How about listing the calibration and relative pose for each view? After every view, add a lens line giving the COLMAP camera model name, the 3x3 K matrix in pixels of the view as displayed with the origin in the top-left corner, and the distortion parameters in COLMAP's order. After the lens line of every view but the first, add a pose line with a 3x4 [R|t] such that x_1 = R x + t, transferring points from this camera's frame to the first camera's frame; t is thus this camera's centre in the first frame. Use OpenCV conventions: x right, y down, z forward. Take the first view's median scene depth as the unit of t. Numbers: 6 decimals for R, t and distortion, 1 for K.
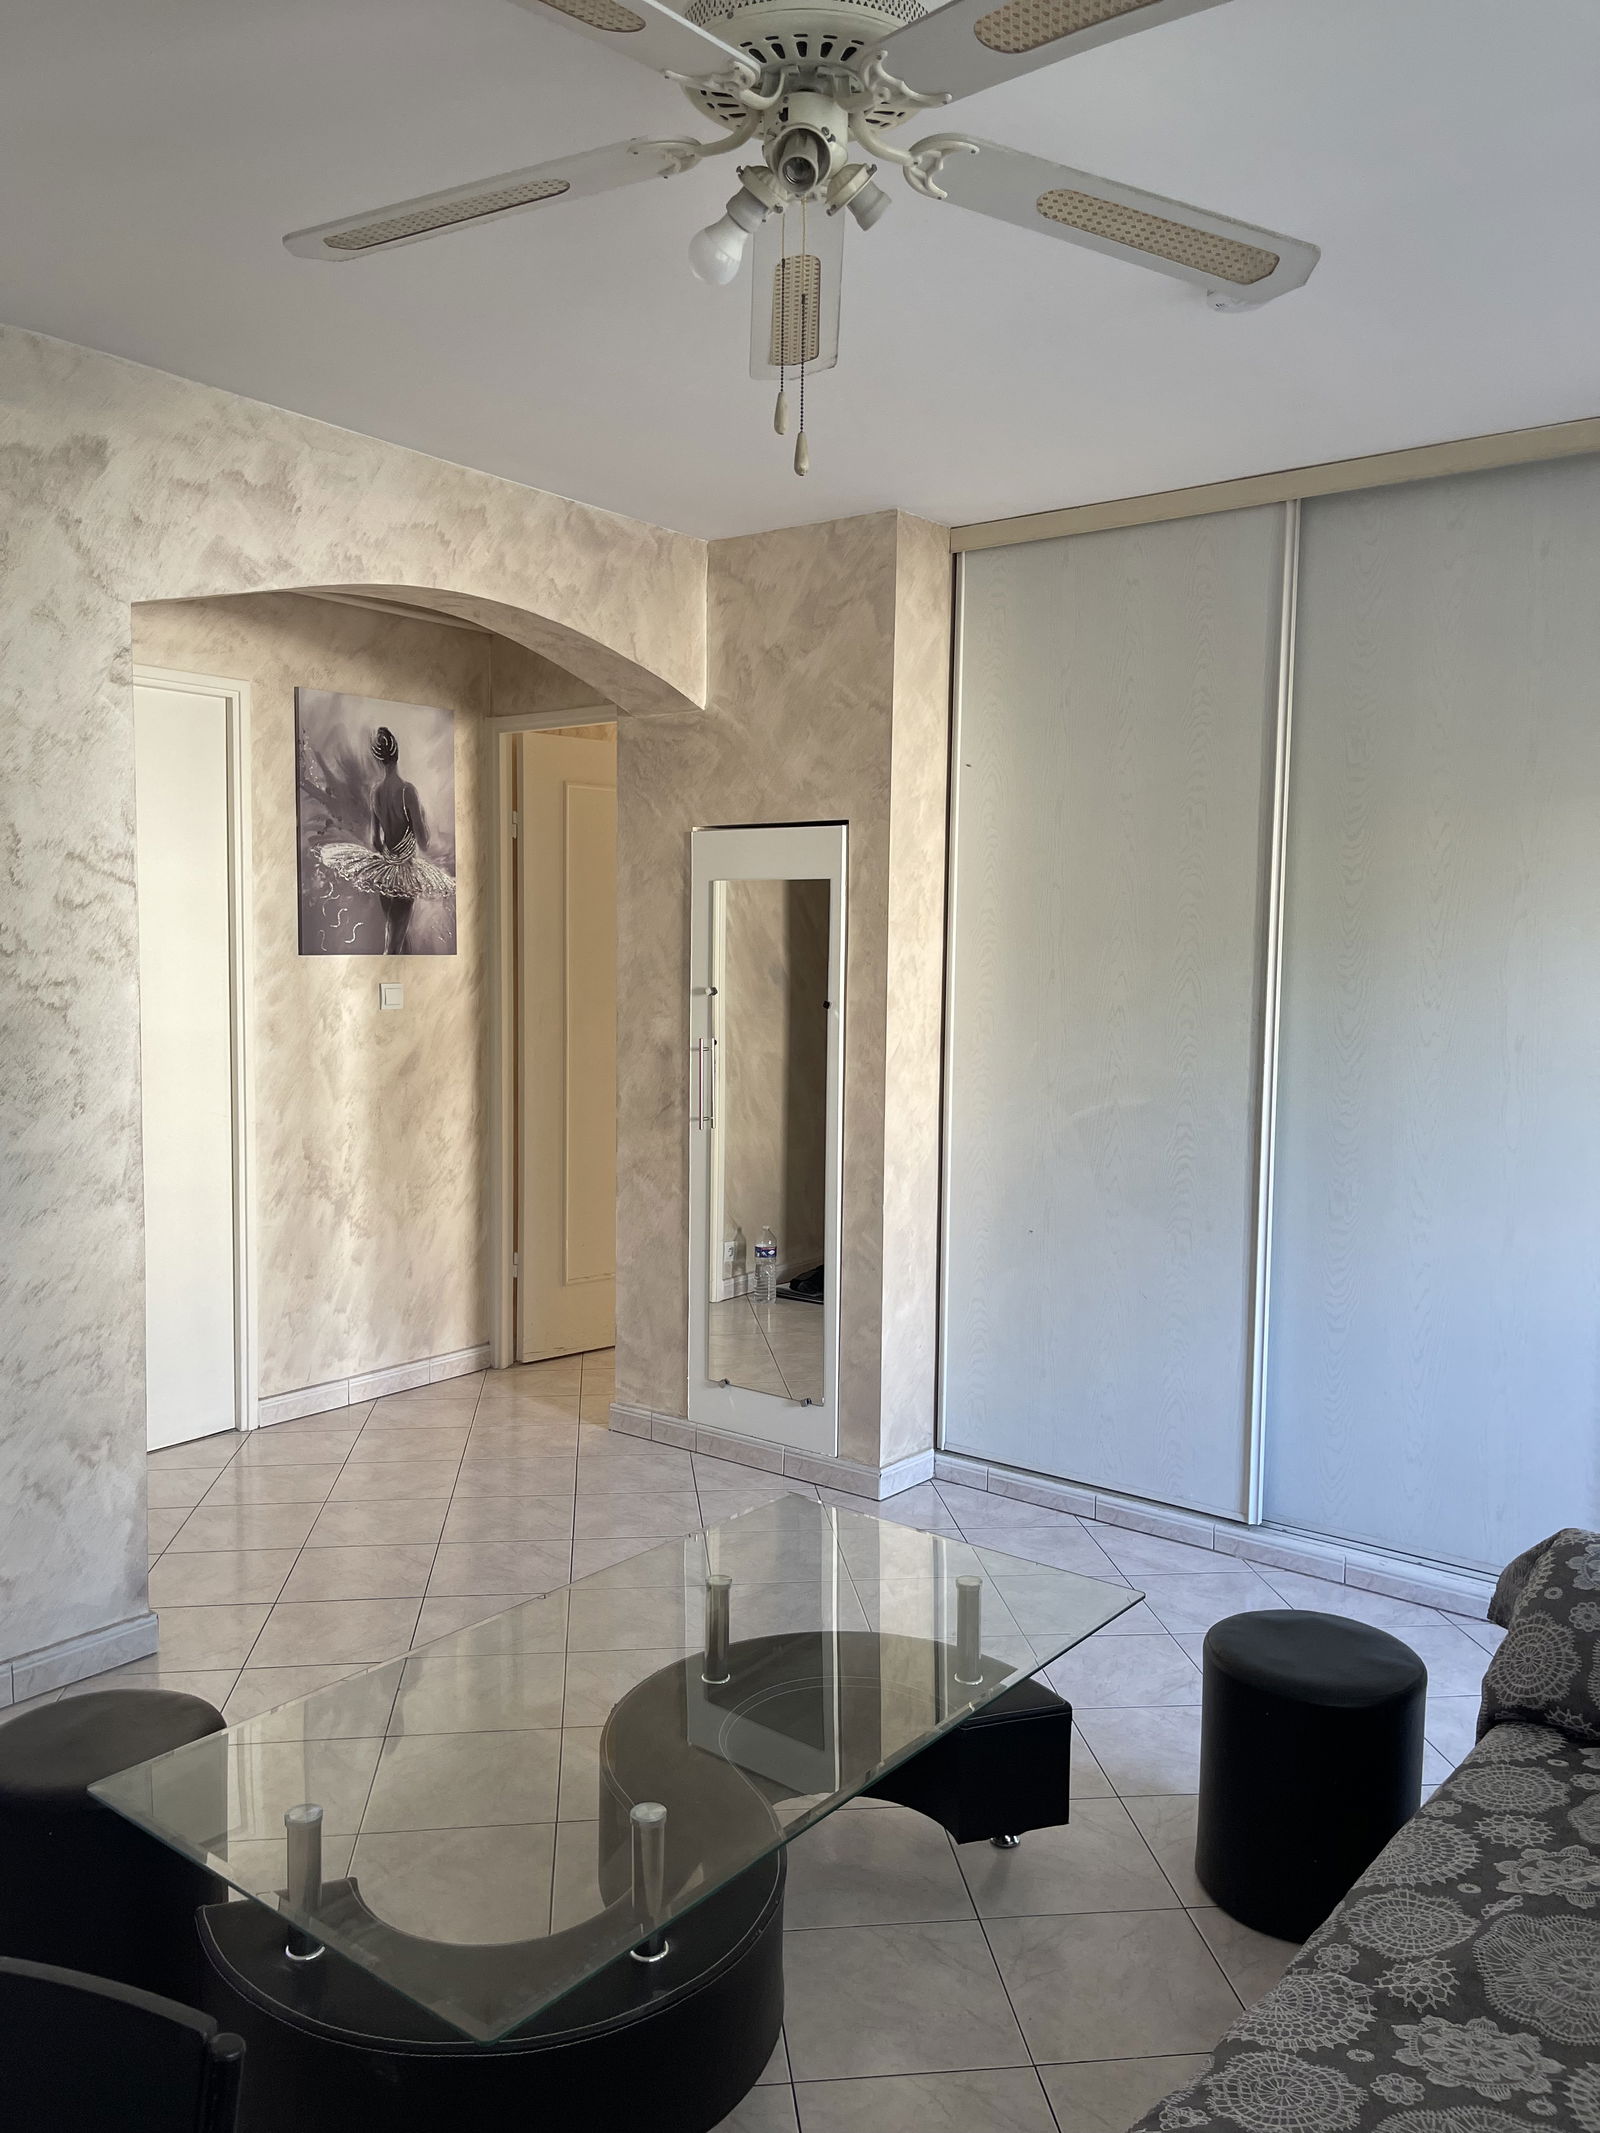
lens RADIAL K [[1628.1, 0, 797.8], [0, 1628.1, 1081.2], [0, 0, 1]] dist [0.062893, -0.070828]
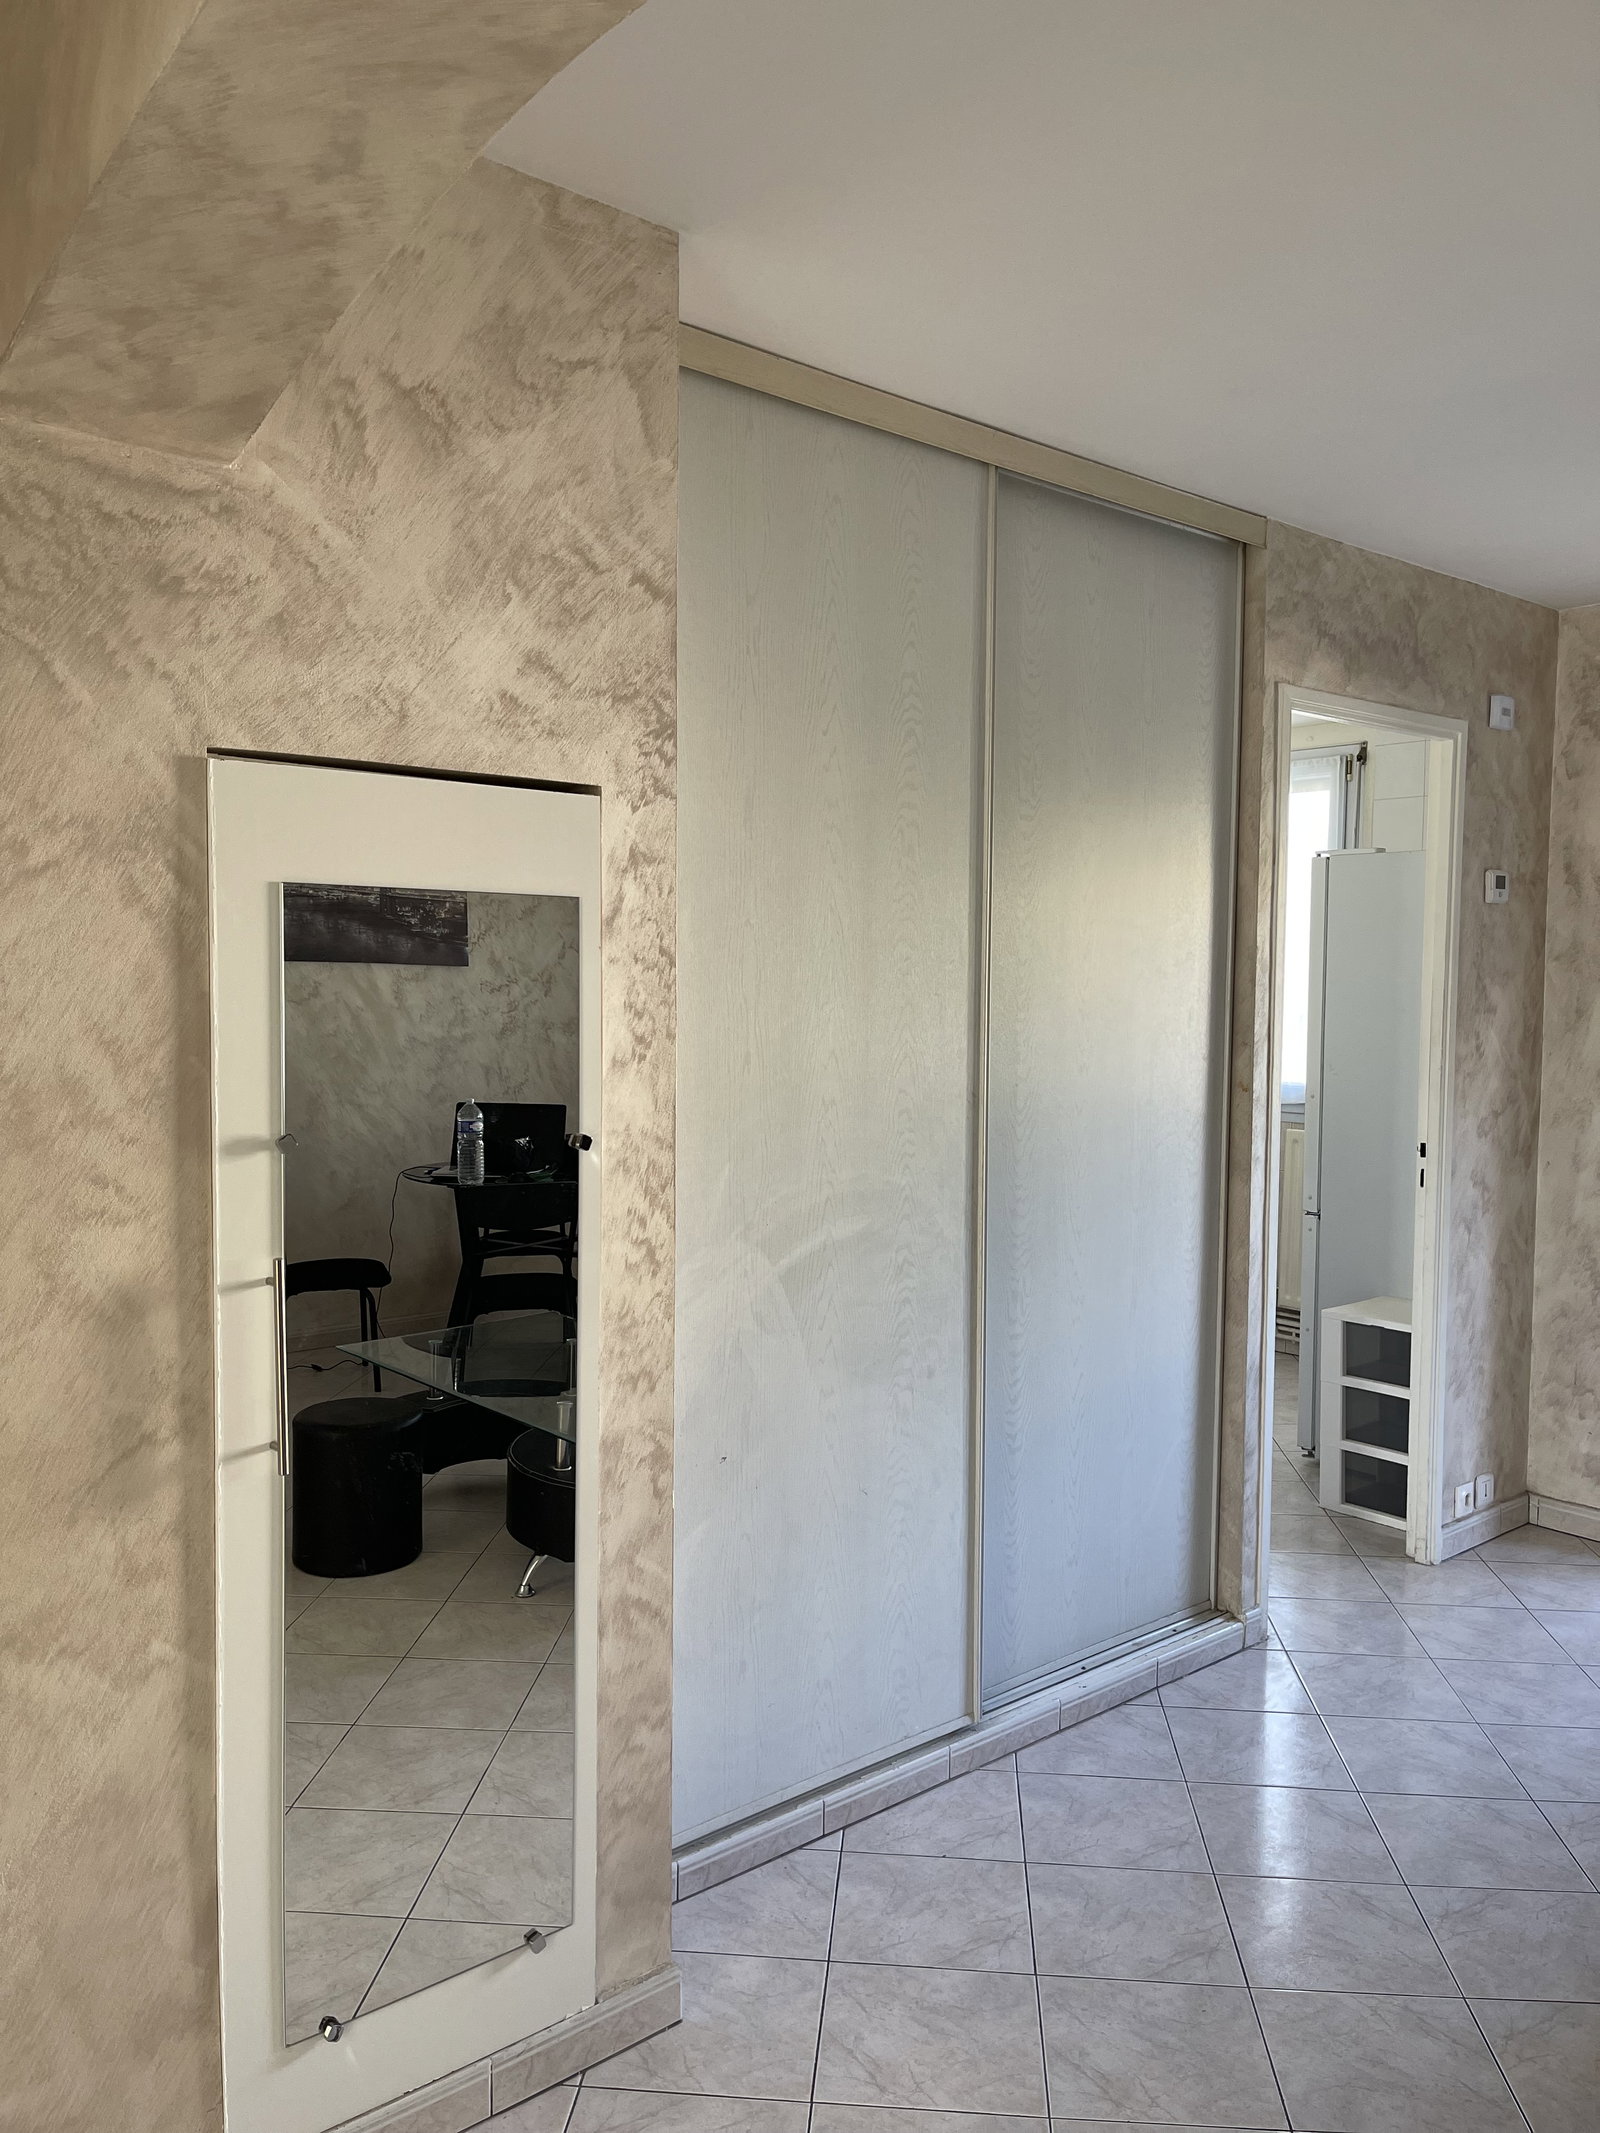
lens RADIAL K [[1628.1, 0, 805.8], [0, 1628.1, 1073.0], [0, 0, 1]] dist [0.062893, -0.070828]
pose [[0.192822, -0.070047, 0.978730, -0.442407], [0.074537, 0.995612, 0.056570, -0.087556], [-0.978399, 0.062044, 0.197197, 0.781279]]
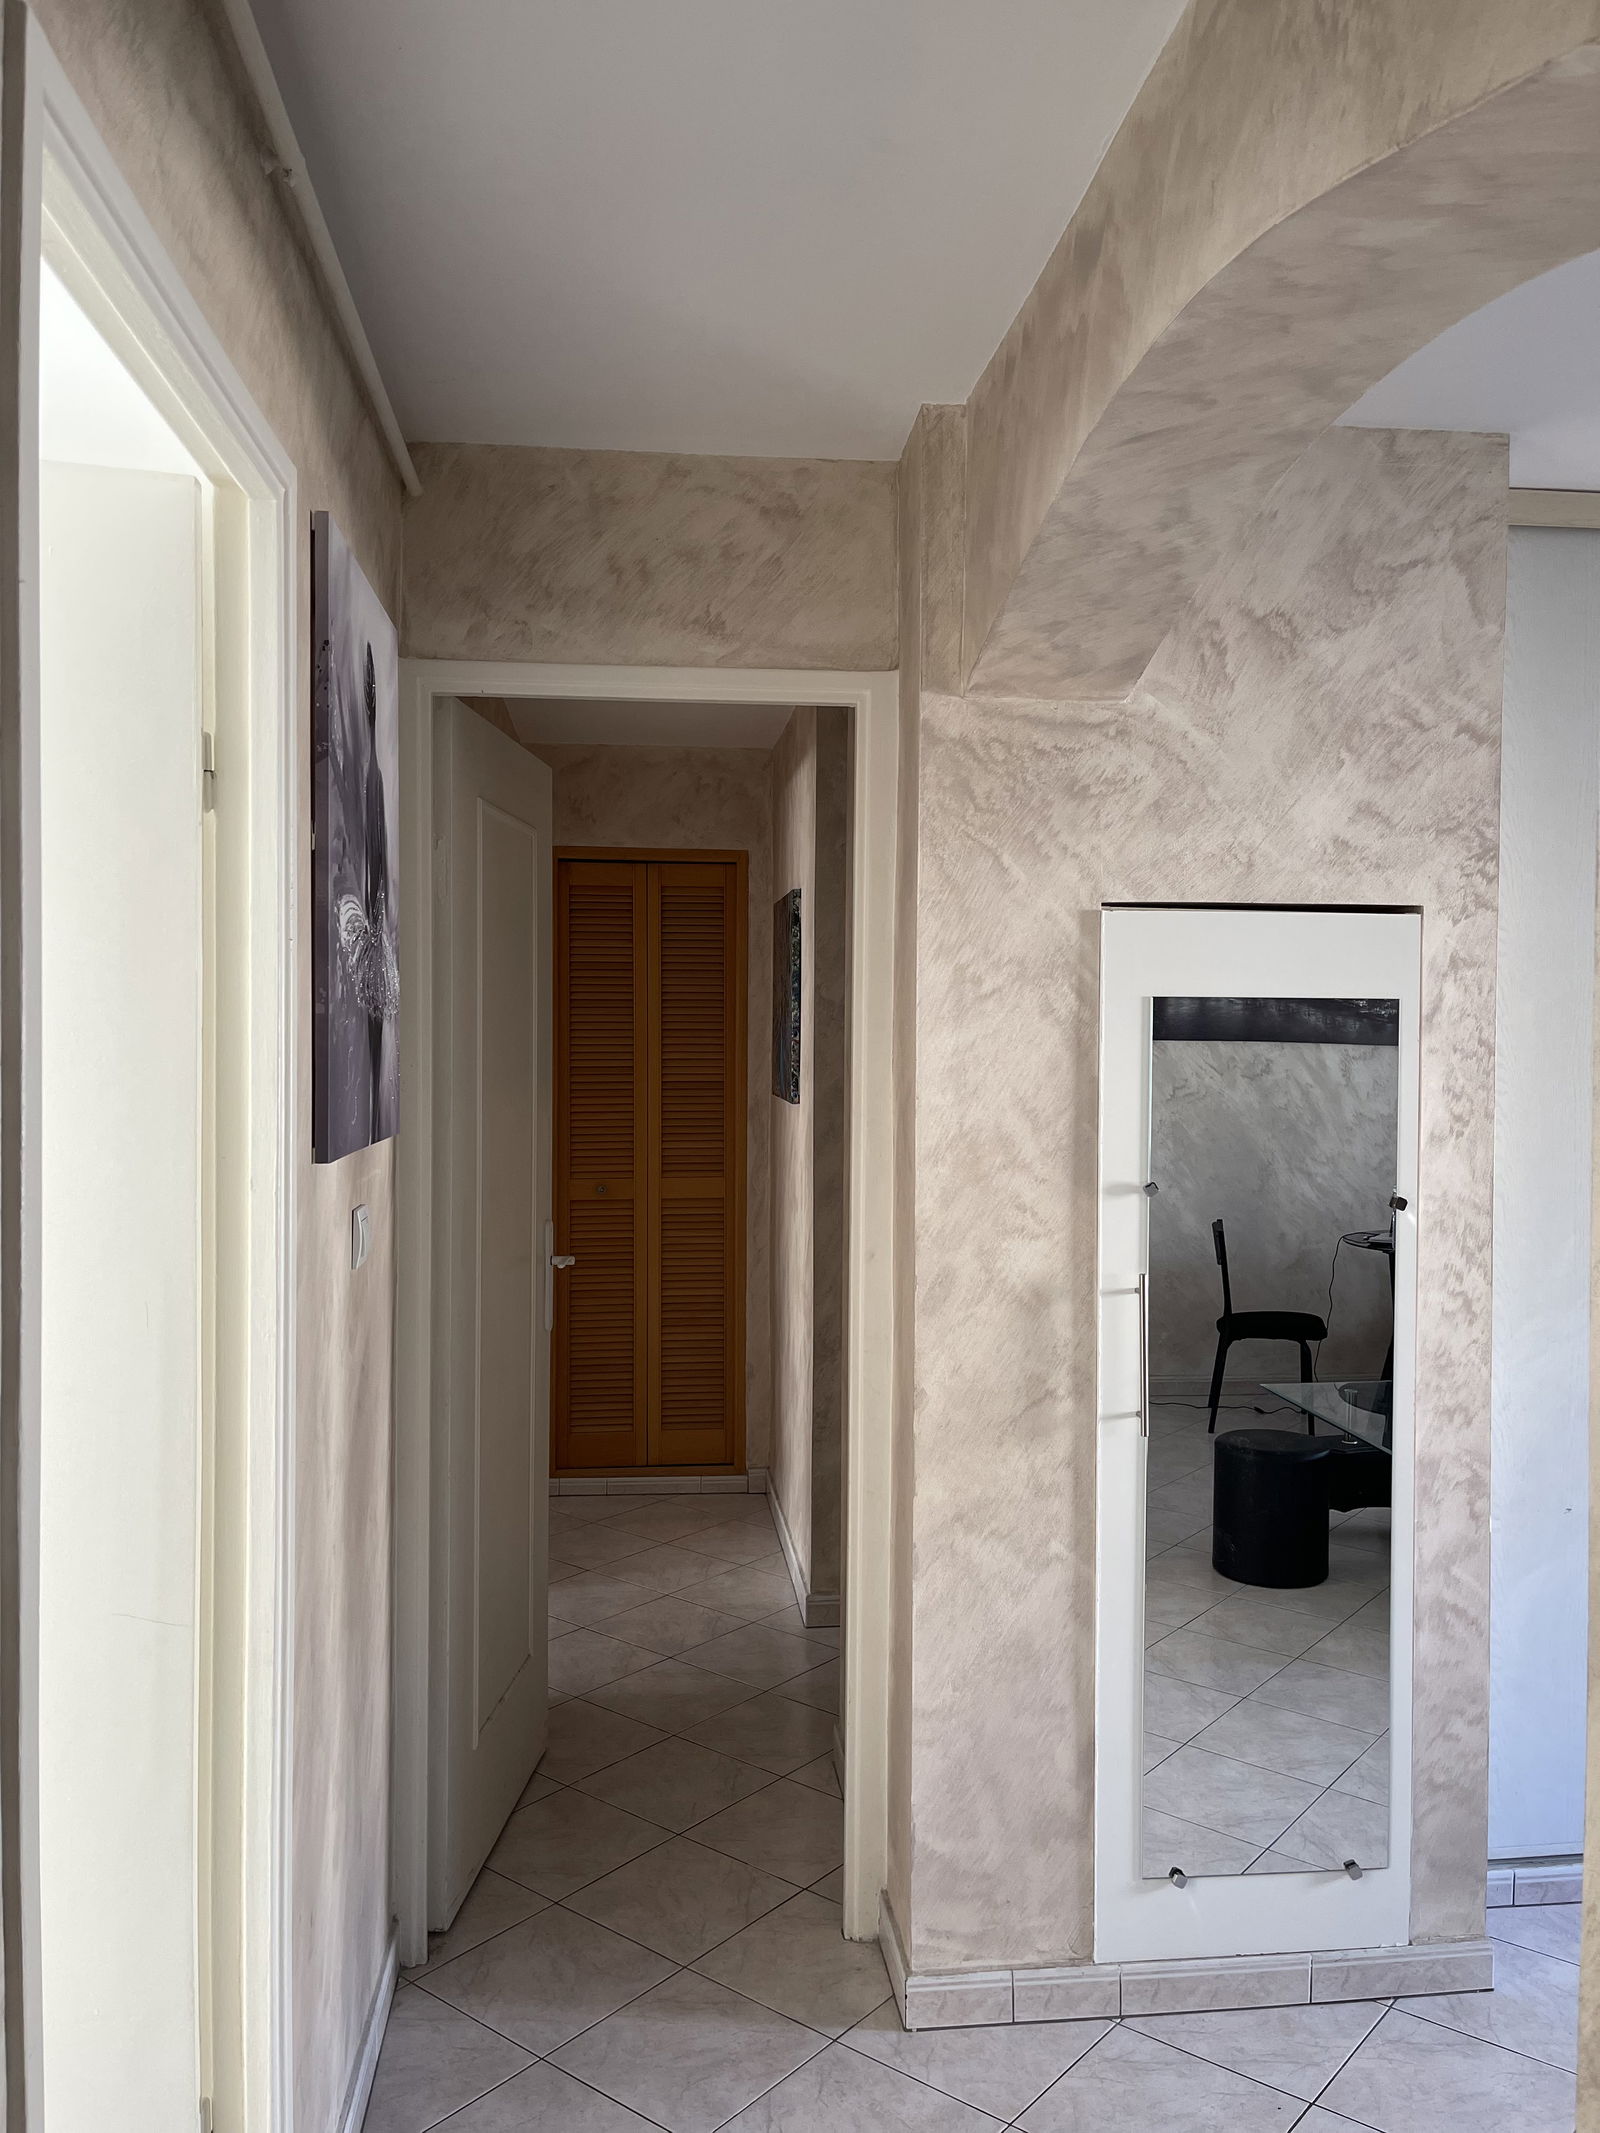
lens RADIAL K [[1628.1, 0, 794.2], [0, 1628.1, 1075.1], [0, 0, 1]] dist [0.062893, -0.070828]
pose [[0.714467, -0.024172, 0.699251, -0.542109], [0.061084, 0.997742, -0.027923, -0.086874], [-0.696997, 0.062663, 0.714330, 0.673982]]
